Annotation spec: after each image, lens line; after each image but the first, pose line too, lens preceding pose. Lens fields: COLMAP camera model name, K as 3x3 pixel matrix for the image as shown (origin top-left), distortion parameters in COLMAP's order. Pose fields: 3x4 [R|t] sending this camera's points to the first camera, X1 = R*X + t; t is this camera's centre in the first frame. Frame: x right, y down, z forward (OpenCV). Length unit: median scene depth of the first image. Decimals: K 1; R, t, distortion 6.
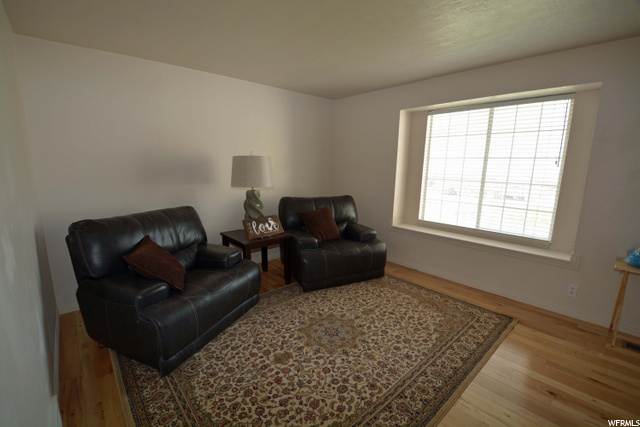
lens RADIAL K [[281.9, 0, 301.3], [0, 281.9, 213.8], [0, 0, 1]] dist [-0.004678, -0.000498]
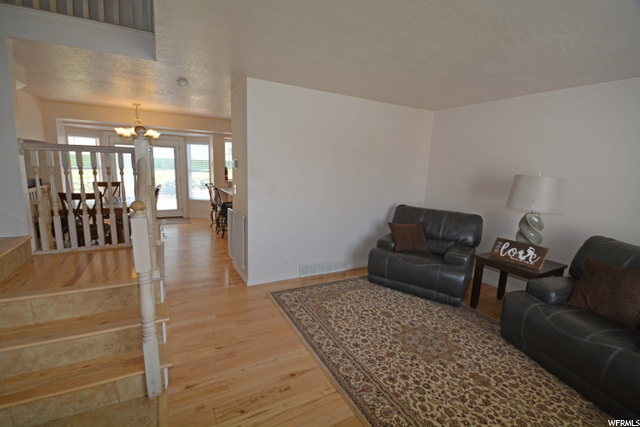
lens RADIAL K [[281.9, 0, 321.8], [0, 281.9, 214.9], [0, 0, 1]] dist [-0.004678, -0.000498]
pose [[-0.201585, 0.153642, -0.967346, 1.128121], [-0.215821, 0.956379, 0.196875, -0.149327], [0.955398, 0.248460, -0.159633, 0.696332]]
